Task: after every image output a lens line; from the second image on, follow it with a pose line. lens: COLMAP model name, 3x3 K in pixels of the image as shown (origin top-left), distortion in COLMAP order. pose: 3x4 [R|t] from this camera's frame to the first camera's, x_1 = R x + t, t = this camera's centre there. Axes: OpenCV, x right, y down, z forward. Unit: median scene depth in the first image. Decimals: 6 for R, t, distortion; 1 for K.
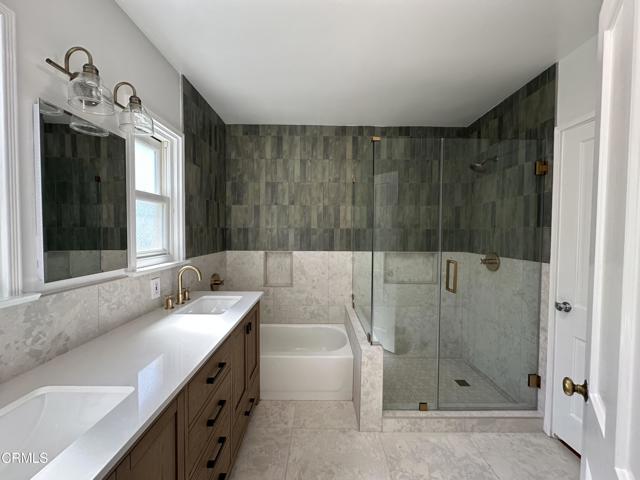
lens RADIAL K [[255.7, 0, 316.2], [0, 255.7, 239.2], [0, 0, 1]] dist [-0.004420, 0.001733]
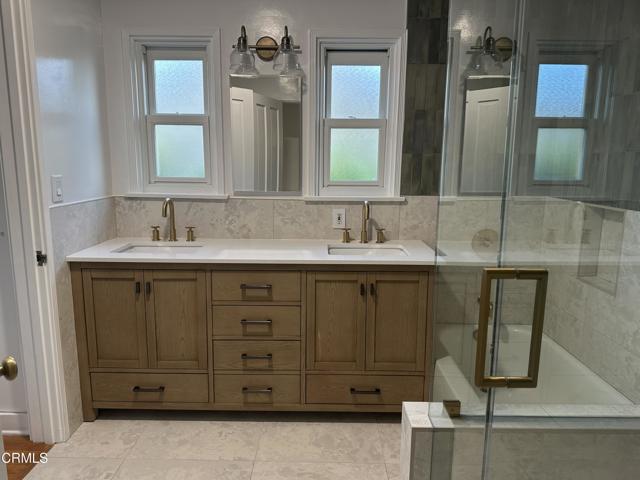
lens RADIAL K [[449.2, 0, 321.7], [0, 449.2, 236.2], [0, 0, 1]] dist [0.043356, -0.041397]
pose [[0.005240, 0.153890, -0.988074, 0.798923], [-0.041679, 0.987263, 0.153543, -0.002038], [0.999117, 0.040377, 0.011587, 0.667663]]
